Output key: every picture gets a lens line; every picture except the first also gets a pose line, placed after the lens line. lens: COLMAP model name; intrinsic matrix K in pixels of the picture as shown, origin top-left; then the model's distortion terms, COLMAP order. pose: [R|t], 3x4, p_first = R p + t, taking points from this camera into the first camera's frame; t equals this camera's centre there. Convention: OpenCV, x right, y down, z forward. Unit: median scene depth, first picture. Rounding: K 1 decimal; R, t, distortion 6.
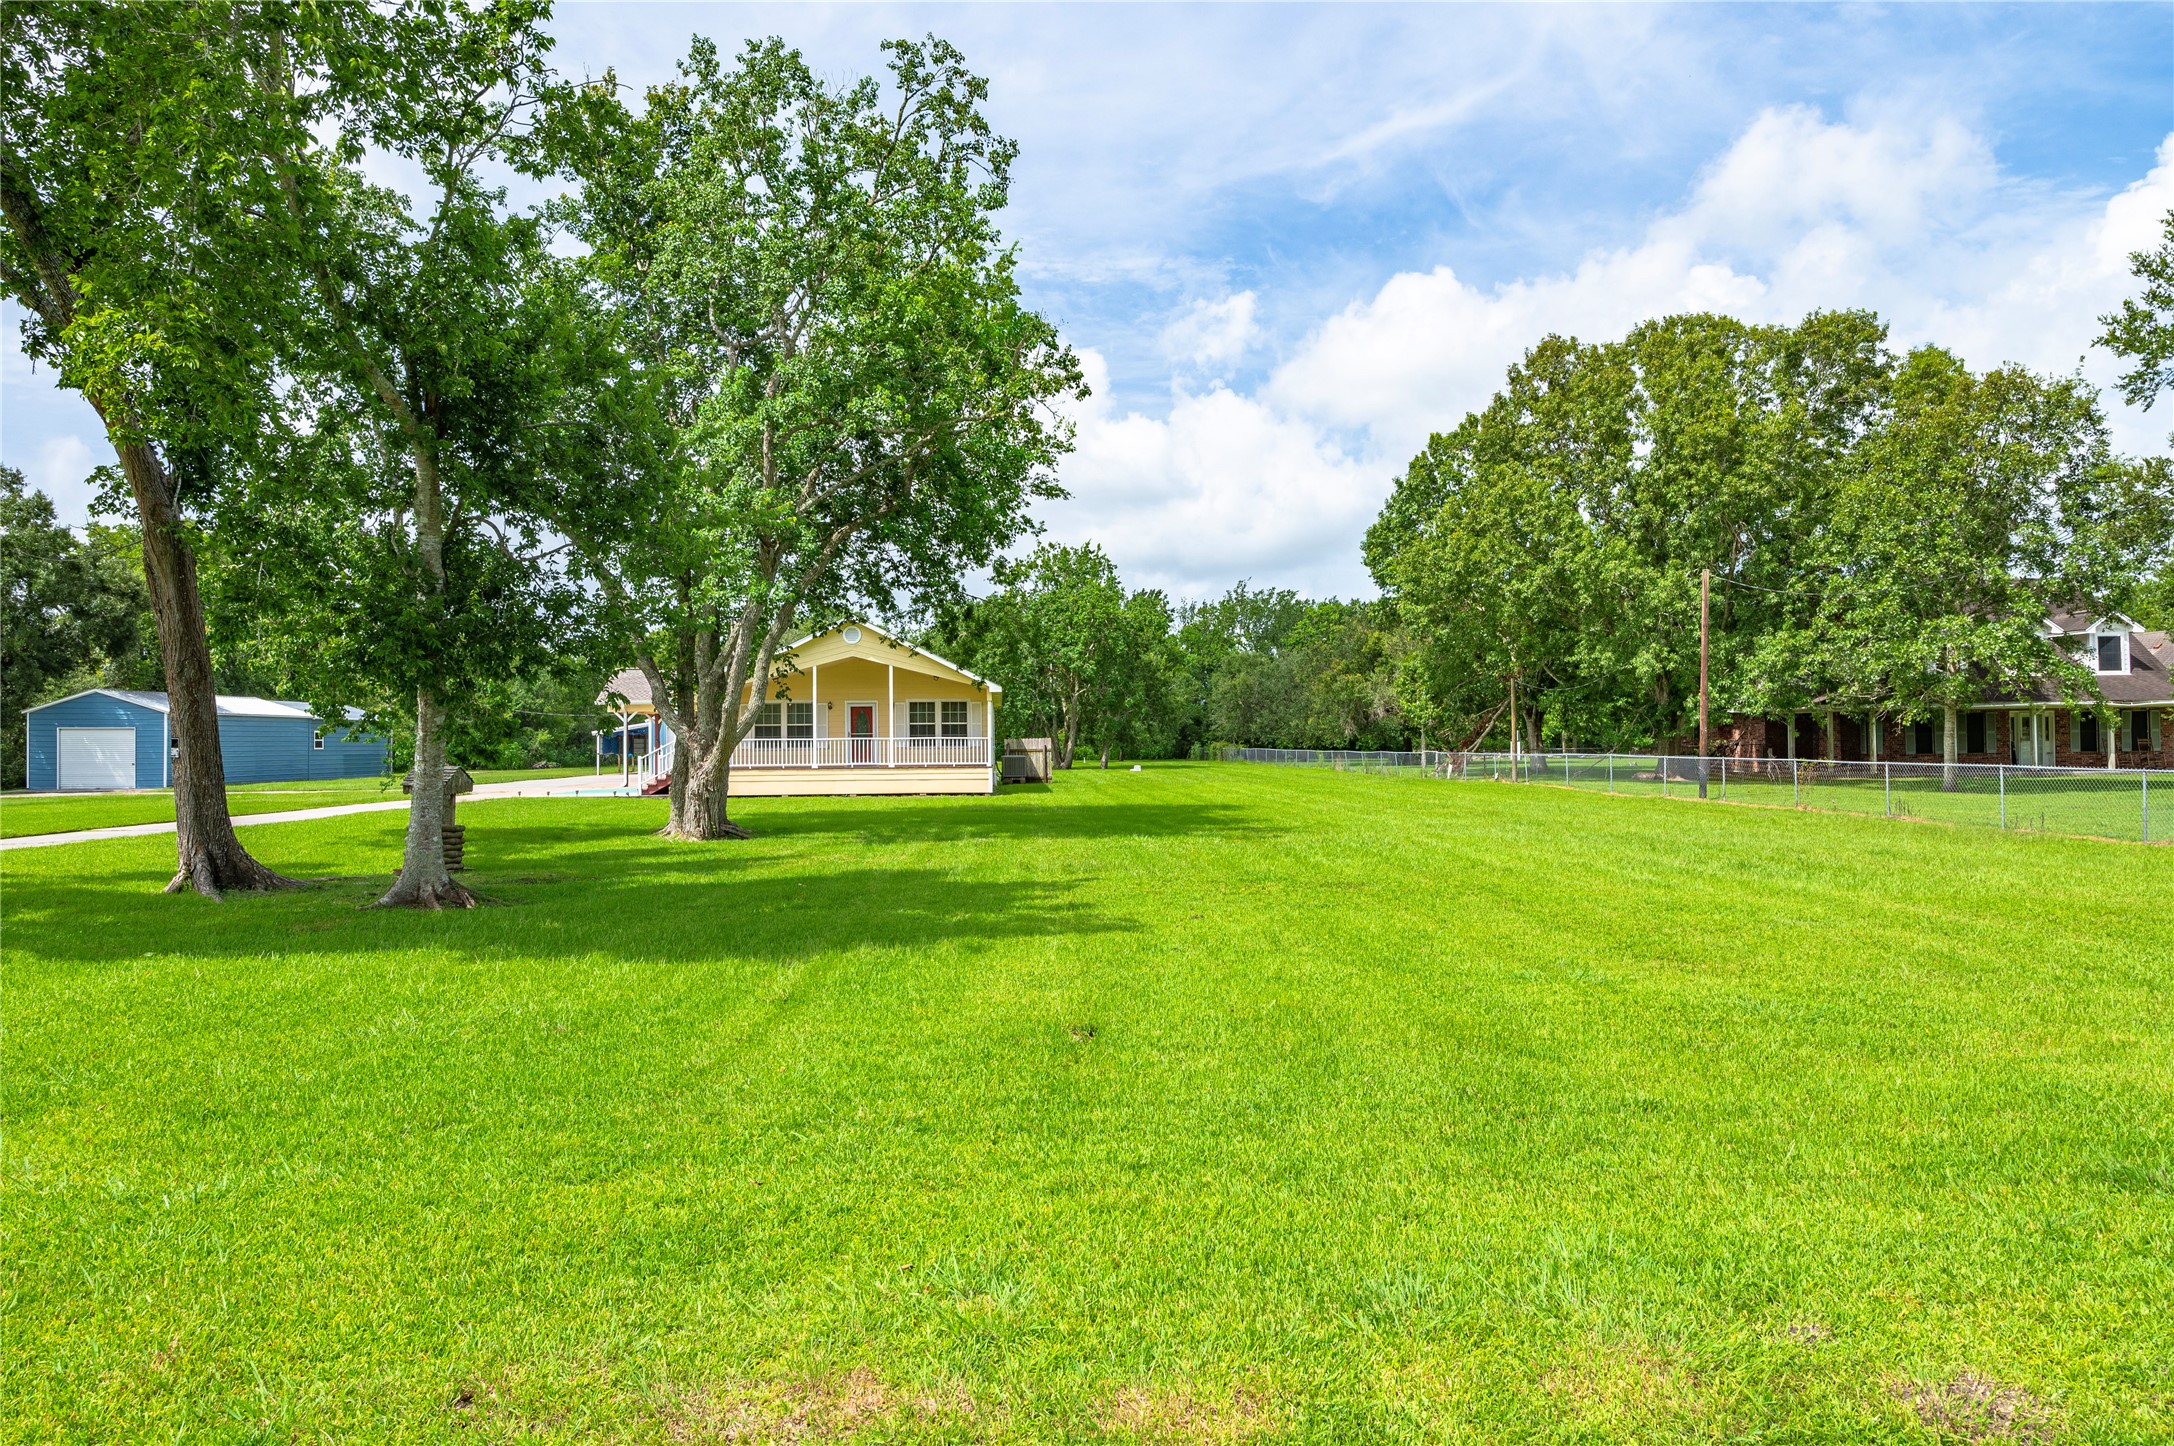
lens RADIAL K [[1425.3, 0, 1108.7], [0, 1425.3, 720.9], [0, 0, 1]] dist [-0.000317, 0.002056]
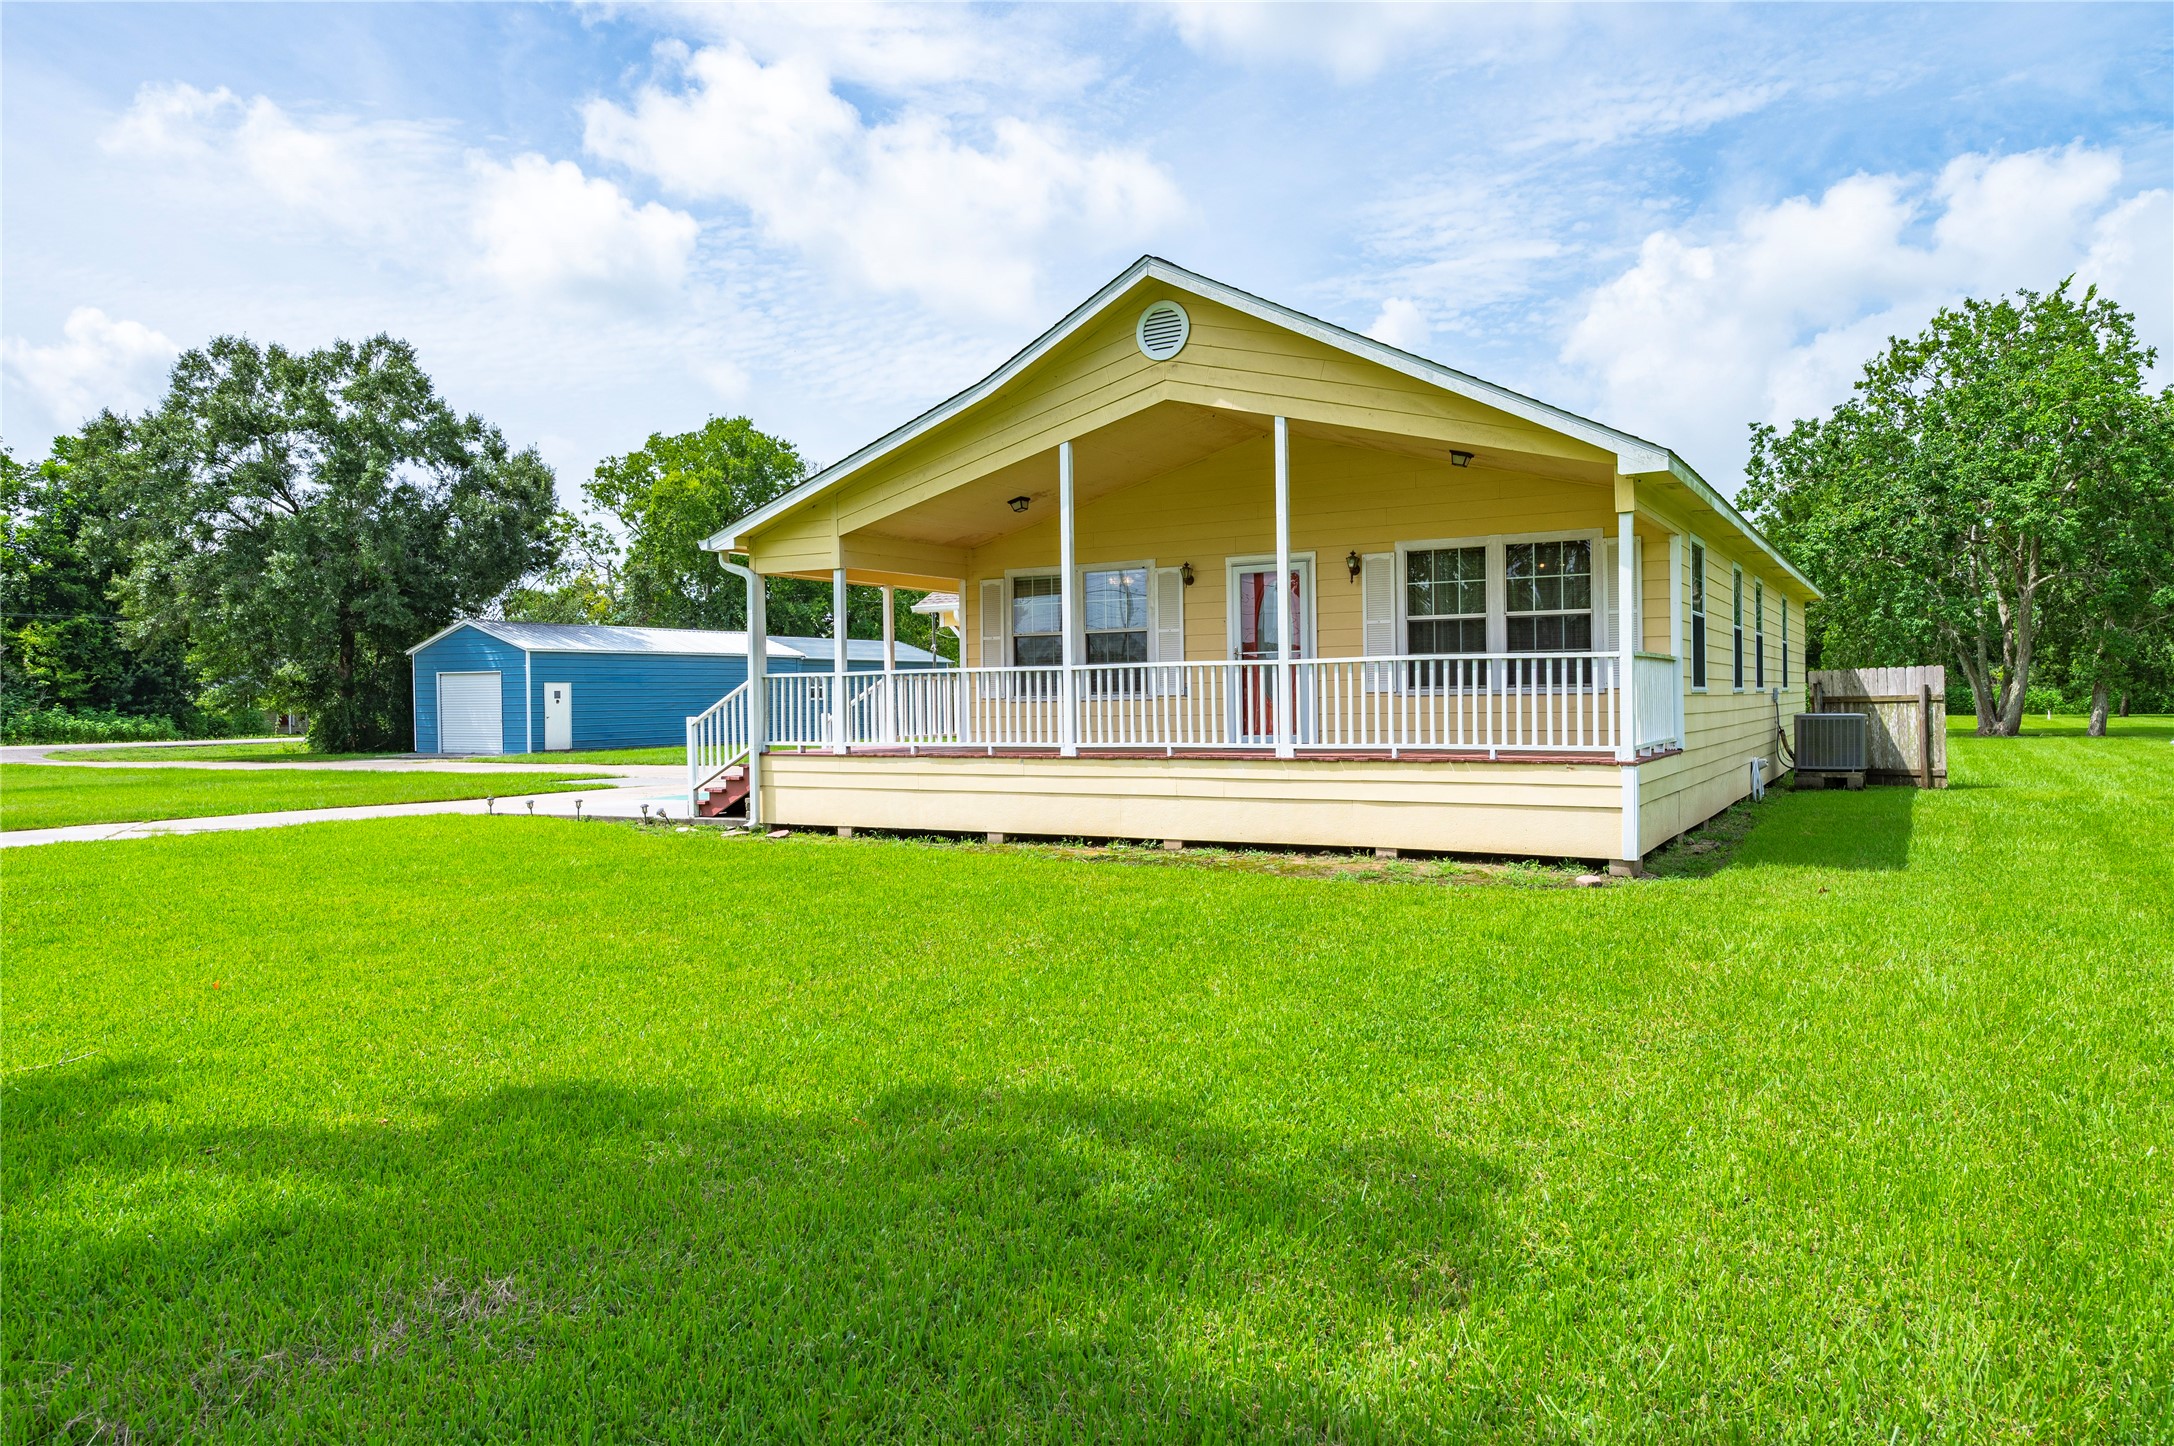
lens RADIAL K [[1439.3, 0, 1081.6], [0, 1439.3, 708.9], [0, 0, 1]] dist [0.013504, -0.002772]
pose [[0.823422, 0.000461, -0.567430, -0.008885], [0.015735, 0.999597, 0.023647, 0.007847], [0.567212, -0.028400, 0.823082, 0.395121]]
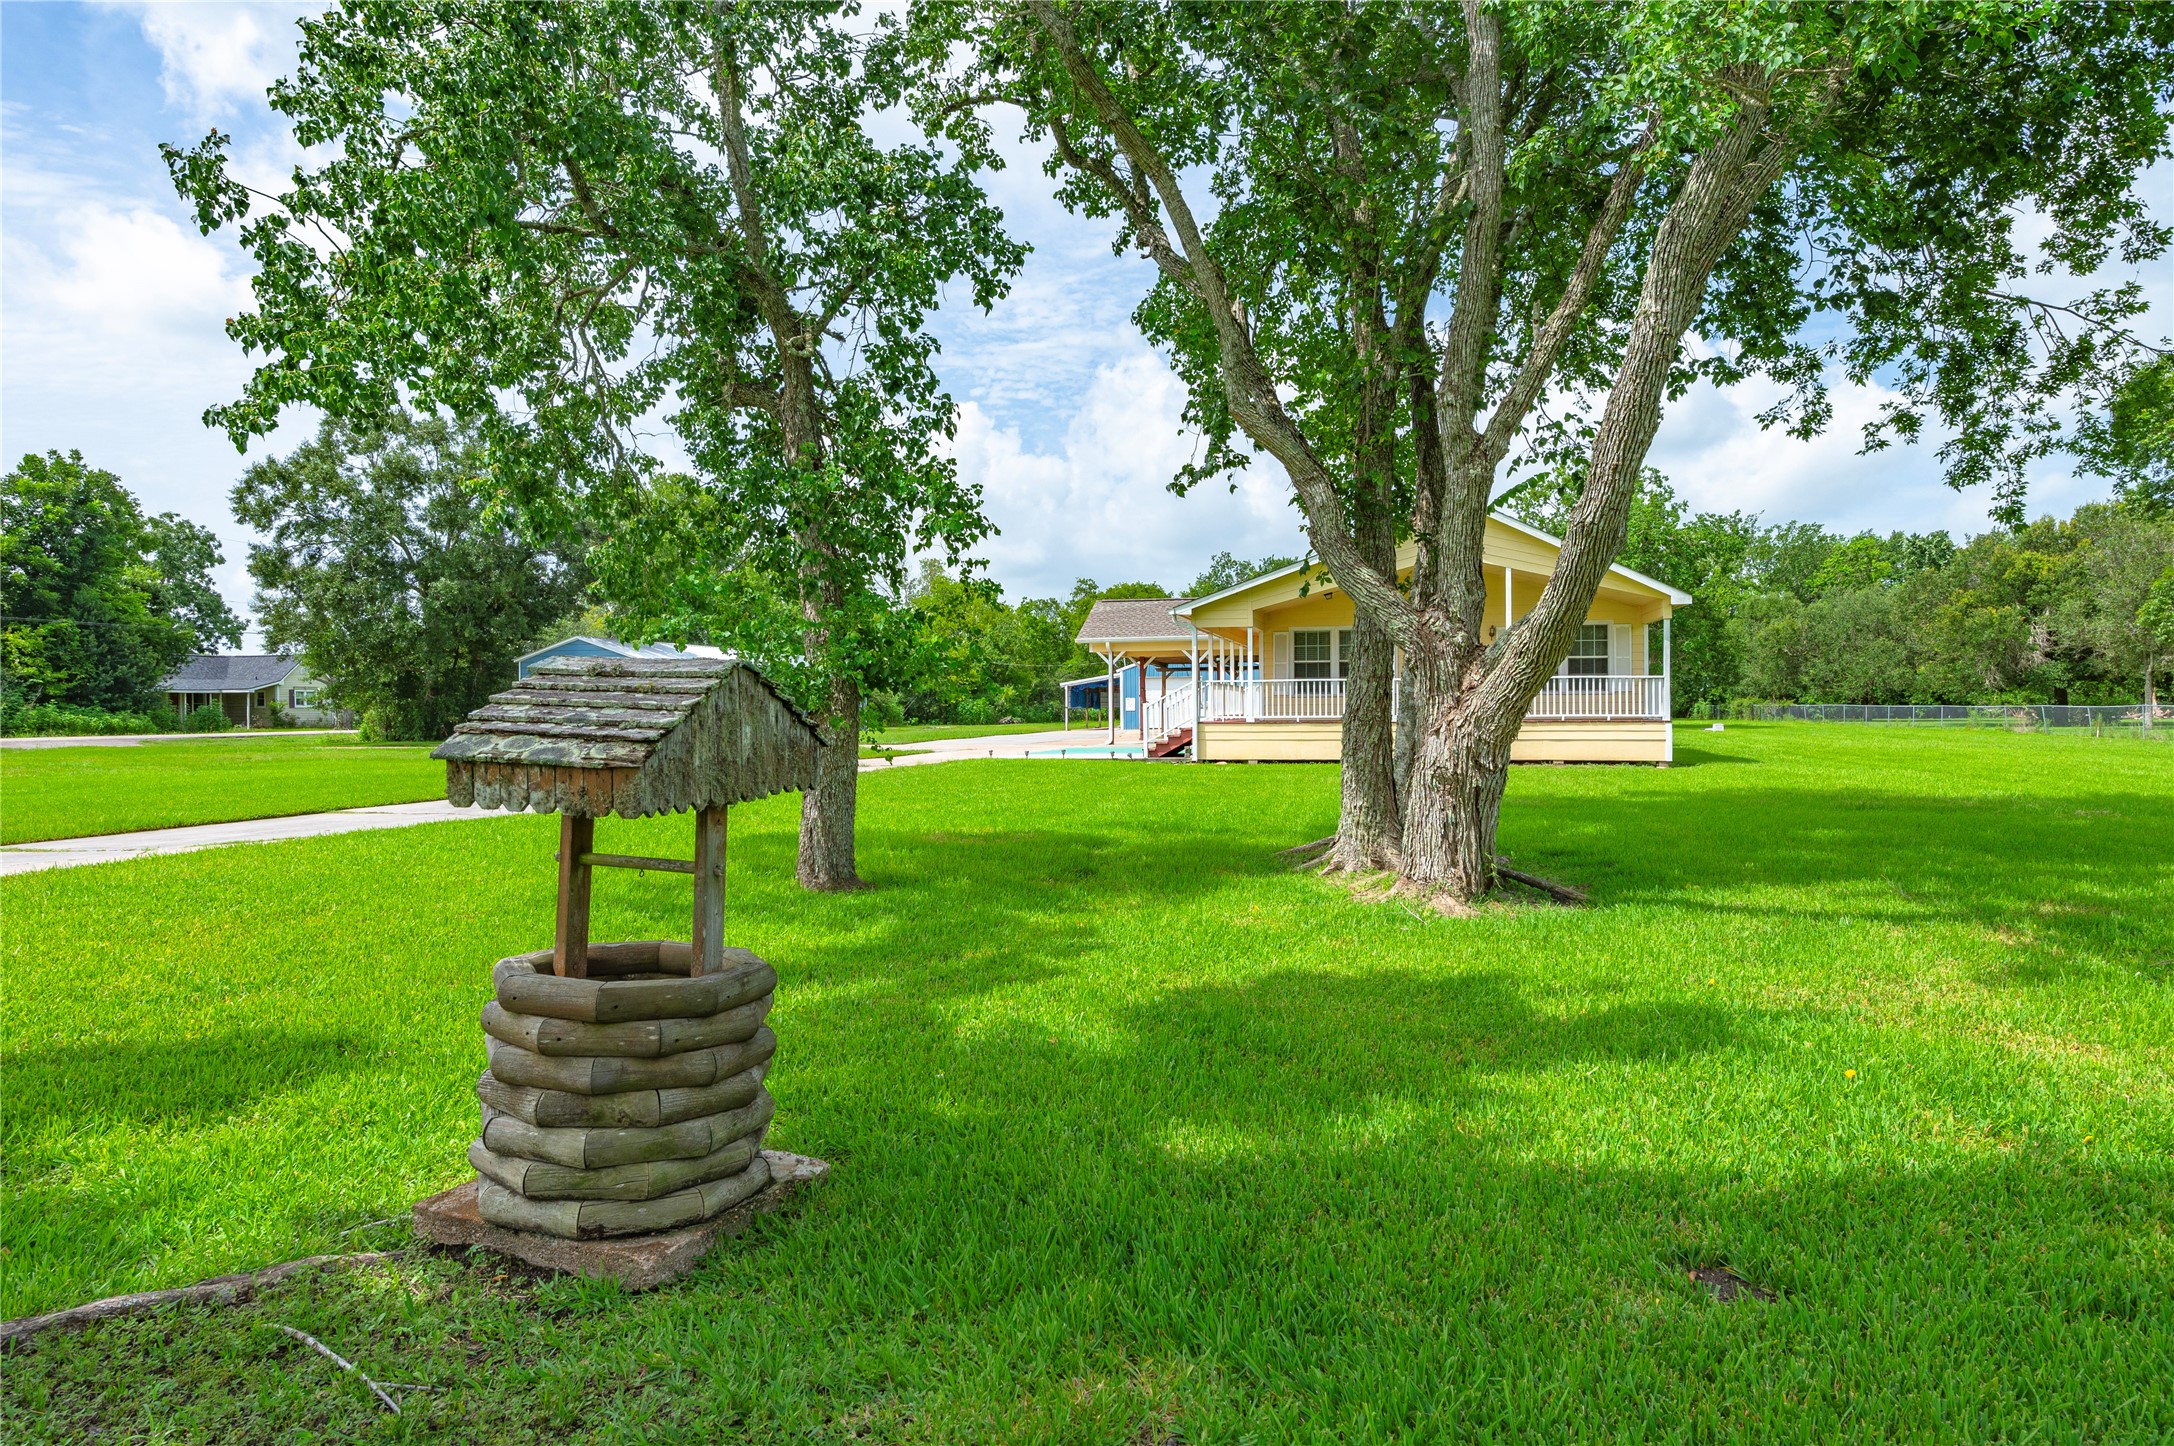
lens RADIAL K [[1282.5, 0, 1083.2], [0, 1282.5, 714.7], [0, 0, 1]] dist [0.002520, 0.000579]
pose [[0.950499, 0.003811, -0.310705, -0.084153], [0.003203, 0.999751, 0.022063, 0.008477], [0.310712, -0.021967, 0.950250, 0.201523]]
